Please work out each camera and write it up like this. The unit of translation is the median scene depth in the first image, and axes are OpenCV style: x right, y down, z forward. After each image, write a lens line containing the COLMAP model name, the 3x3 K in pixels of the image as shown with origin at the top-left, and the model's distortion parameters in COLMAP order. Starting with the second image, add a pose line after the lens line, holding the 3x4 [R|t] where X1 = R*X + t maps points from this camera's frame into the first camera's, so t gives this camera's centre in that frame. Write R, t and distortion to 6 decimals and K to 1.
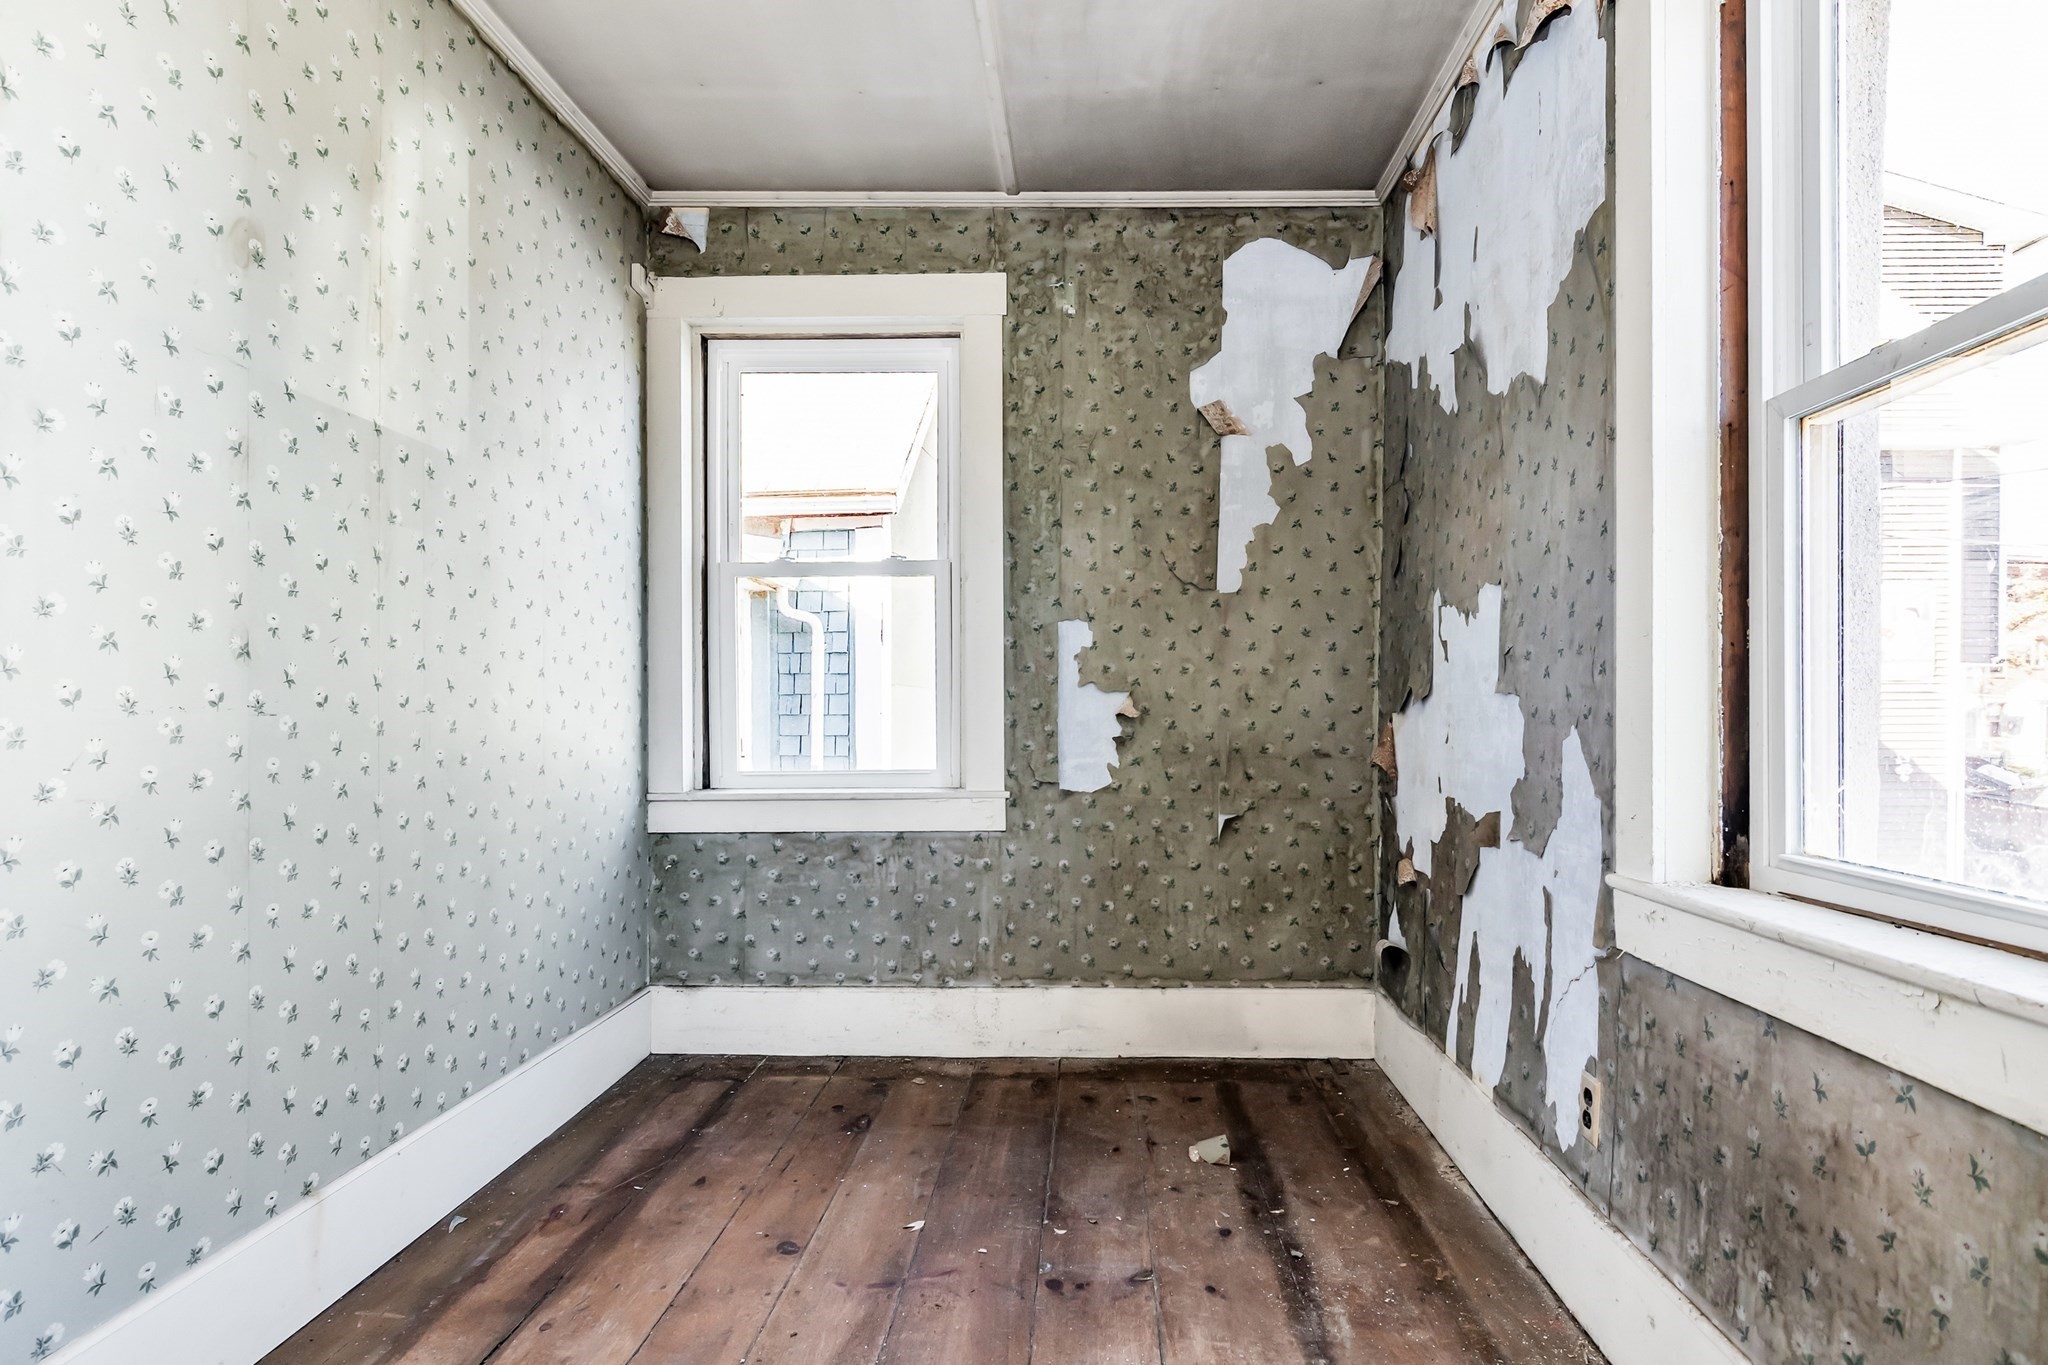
lens RADIAL K [[1102.7, 0, 1123.9], [0, 1102.7, 714.5], [0, 0, 1]] dist [-0.003349, 0.001248]
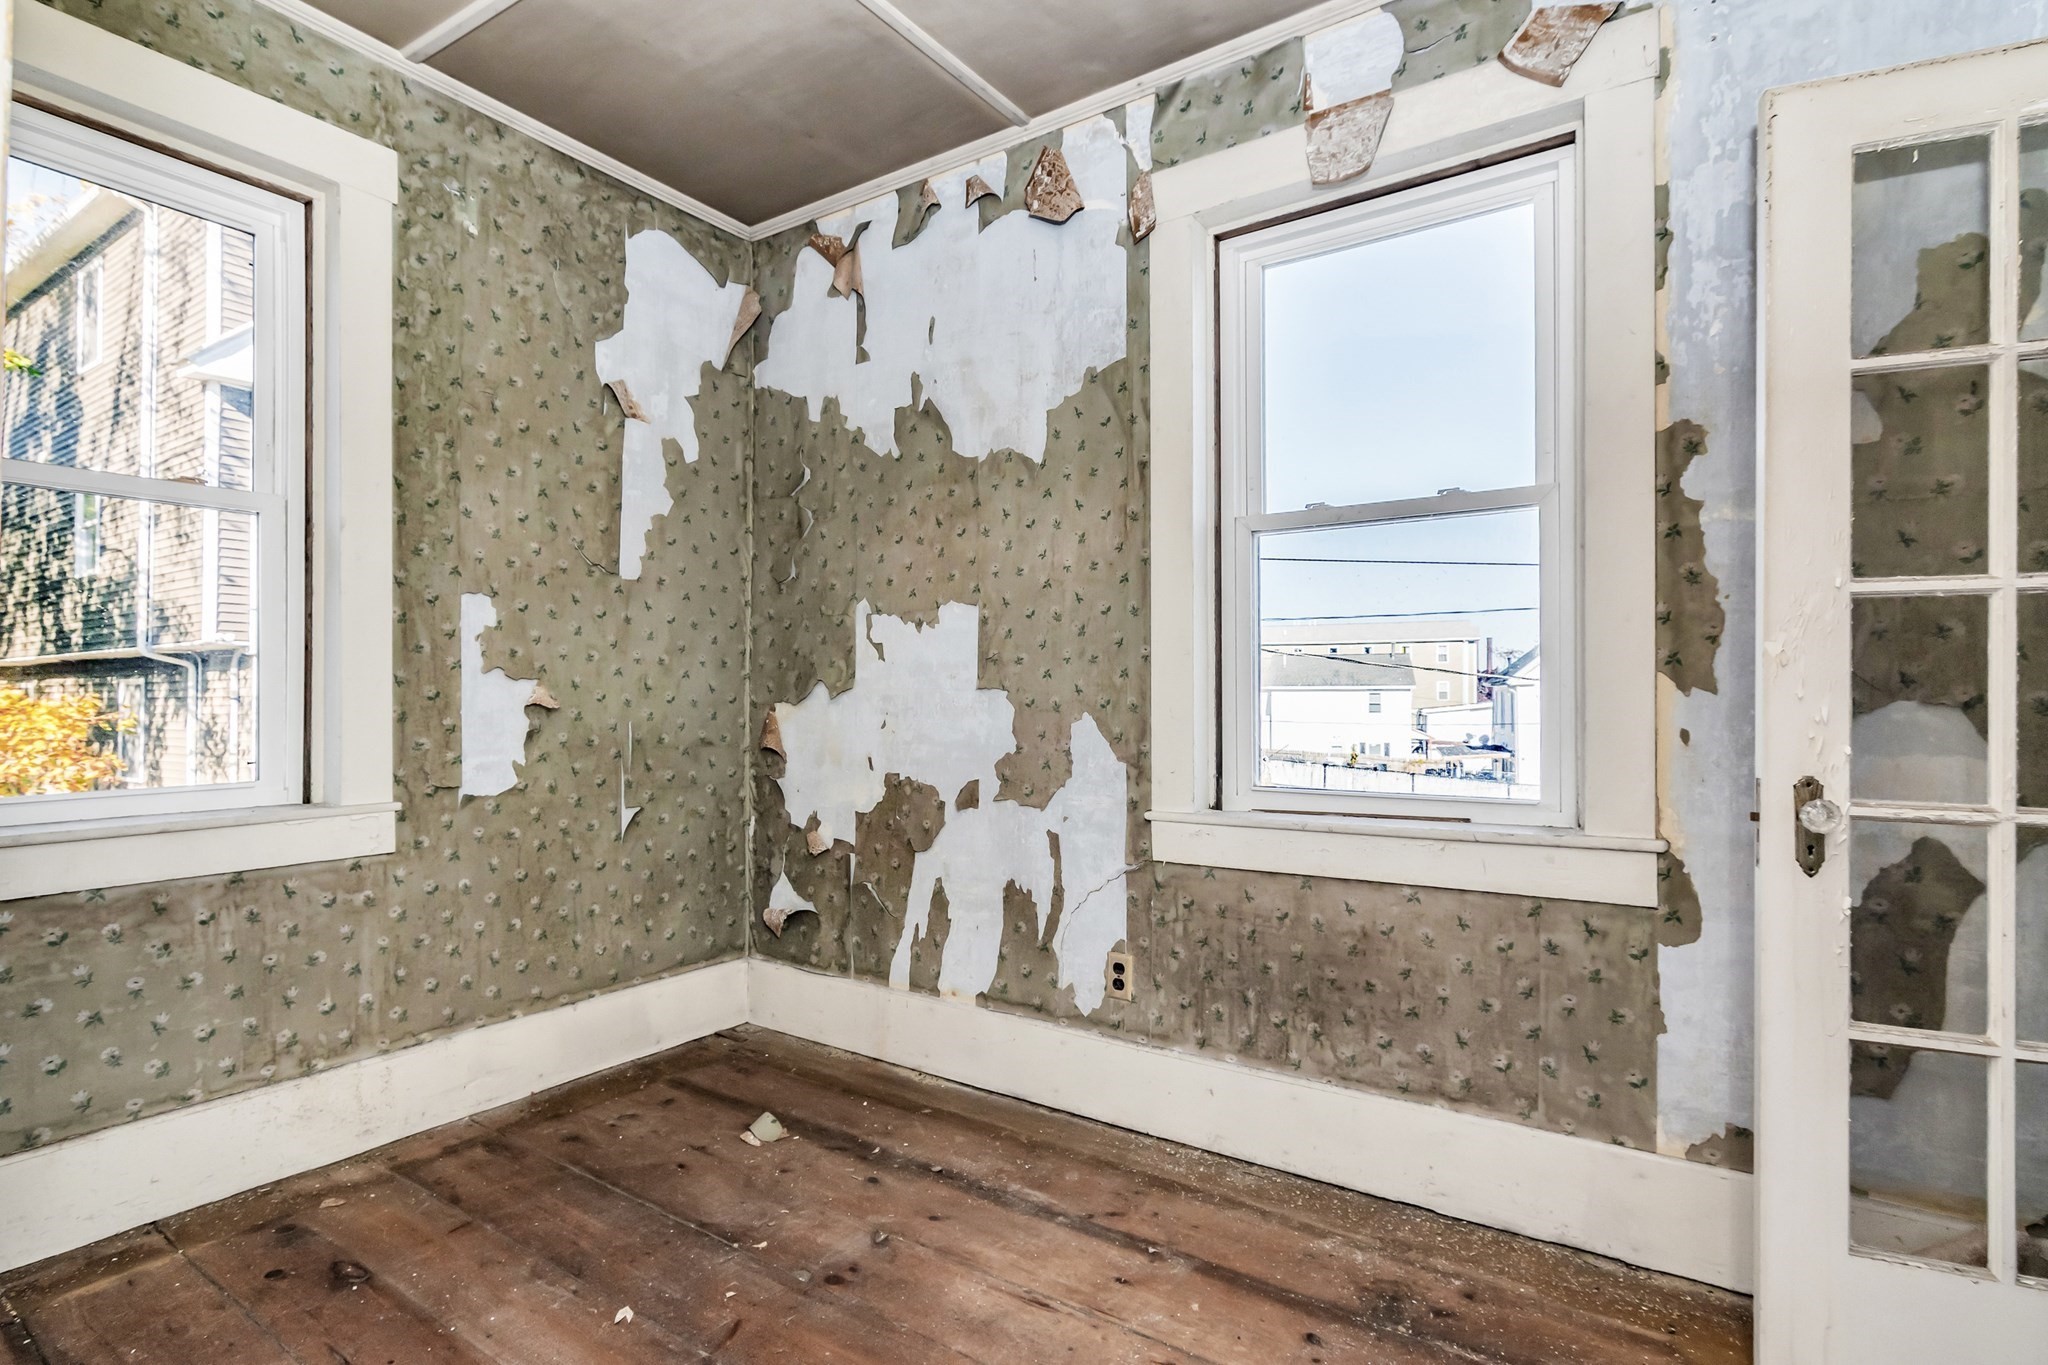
lens RADIAL K [[1006.0, 0, 1041.6], [0, 1006.0, 686.9], [0, 0, 1]] dist [-0.002118, 0.001864]
pose [[0.554097, 0.013048, 0.832350, -0.459467], [0.000624, 0.999870, -0.016090, -0.001316], [-0.832452, 0.009435, 0.554017, 0.216063]]
